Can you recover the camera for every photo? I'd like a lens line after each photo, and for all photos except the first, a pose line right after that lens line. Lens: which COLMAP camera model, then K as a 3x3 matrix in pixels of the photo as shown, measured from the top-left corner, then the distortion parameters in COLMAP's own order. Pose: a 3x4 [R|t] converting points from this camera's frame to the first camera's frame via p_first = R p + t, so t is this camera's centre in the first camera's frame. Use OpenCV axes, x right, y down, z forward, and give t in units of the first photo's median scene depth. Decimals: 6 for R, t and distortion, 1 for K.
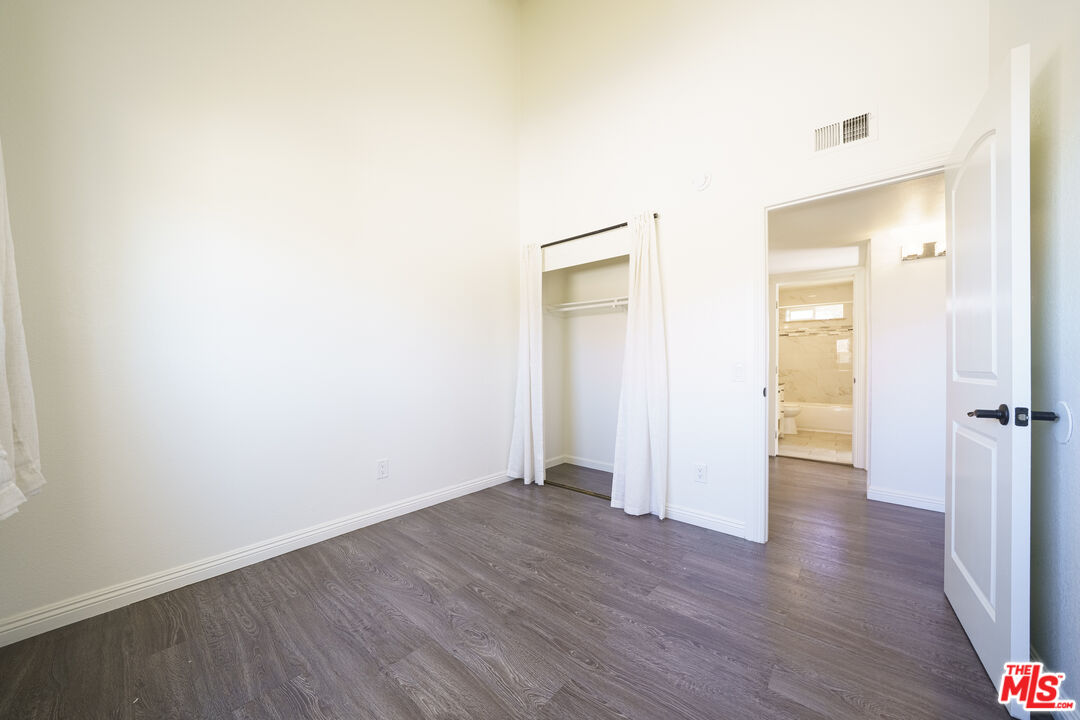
lens RADIAL K [[371.1, 0, 543.4], [0, 371.1, 364.9], [0, 0, 1]] dist [-0.013375, -0.000196]
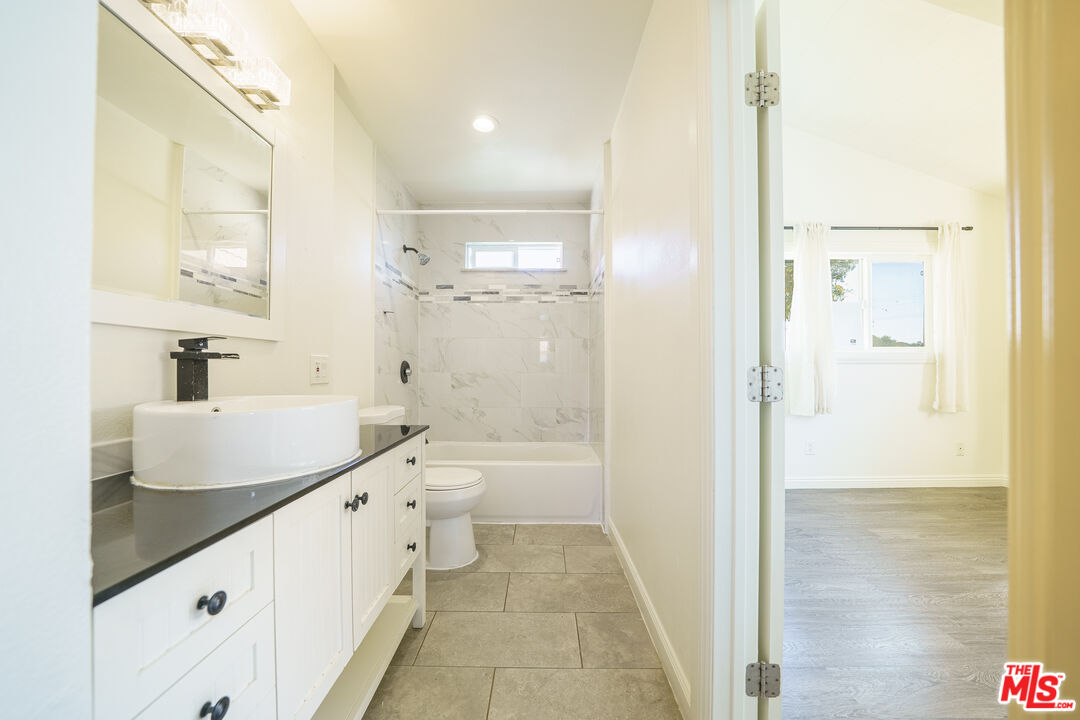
lens RADIAL K [[371.1, 0, 541.7], [0, 371.1, 365.0], [0, 0, 1]] dist [-0.013375, -0.000196]
pose [[0.774321, -0.000246, 0.632793, 0.453707], [0.001356, 0.999998, -0.001271, 0.003466], [-0.632792, 0.001842, 0.774320, 0.601546]]
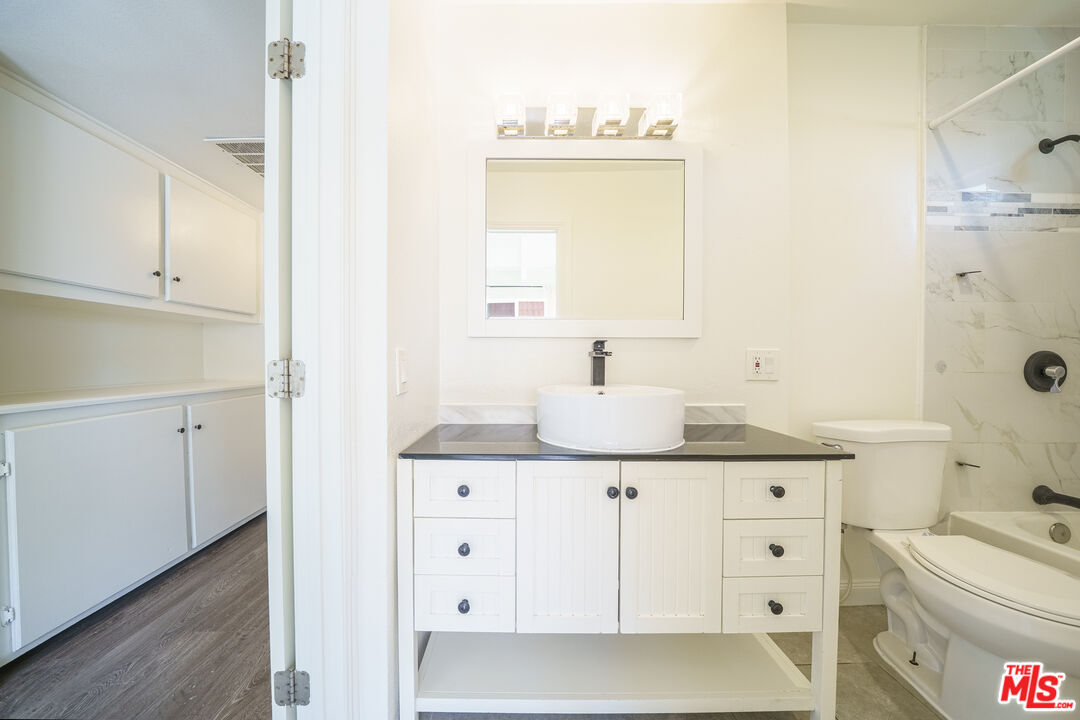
lens RADIAL K [[384.6, 0, 525.9], [0, 384.6, 365.0], [0, 0, 1]] dist [-0.016121, 0.001013]
pose [[0.638173, 0.006856, -0.769863, 0.572964], [0.002832, 0.999933, 0.011252, 0.003056], [0.769888, -0.009361, 0.638110, 0.627454]]
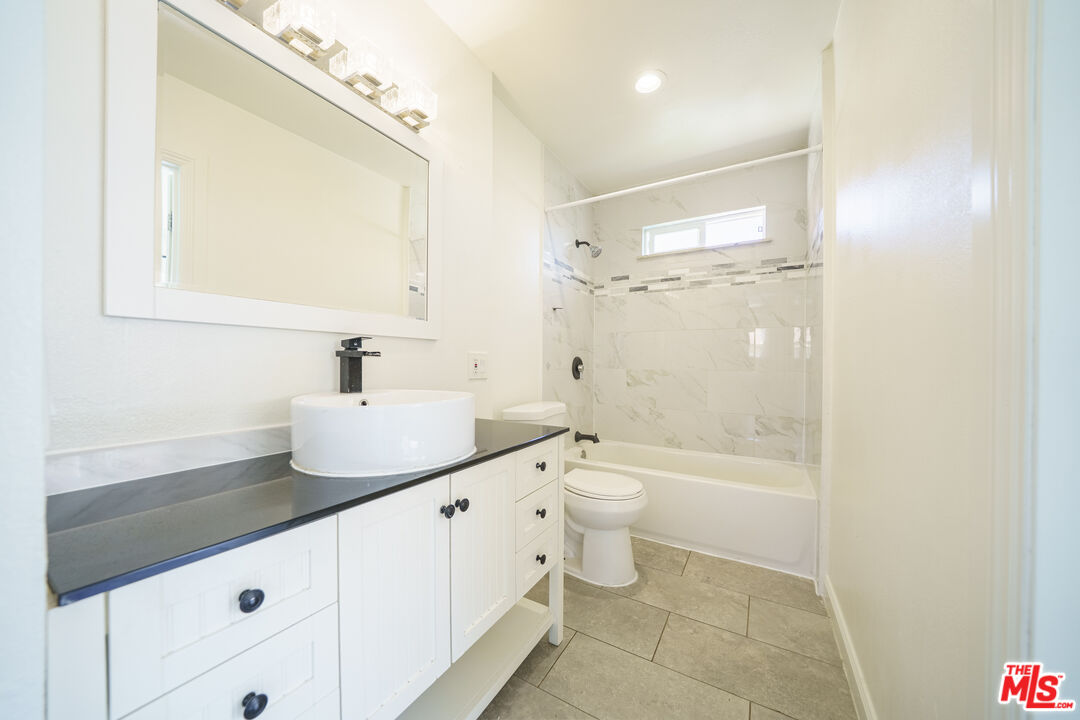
lens RADIAL K [[371.1, 0, 541.7], [0, 371.1, 364.9], [0, 0, 1]] dist [-0.013375, -0.000196]
pose [[0.988326, -0.001095, 0.152348, 0.496228], [-0.000541, 0.999943, 0.010695, 0.002640], [-0.152351, -0.010652, 0.988269, 0.618320]]
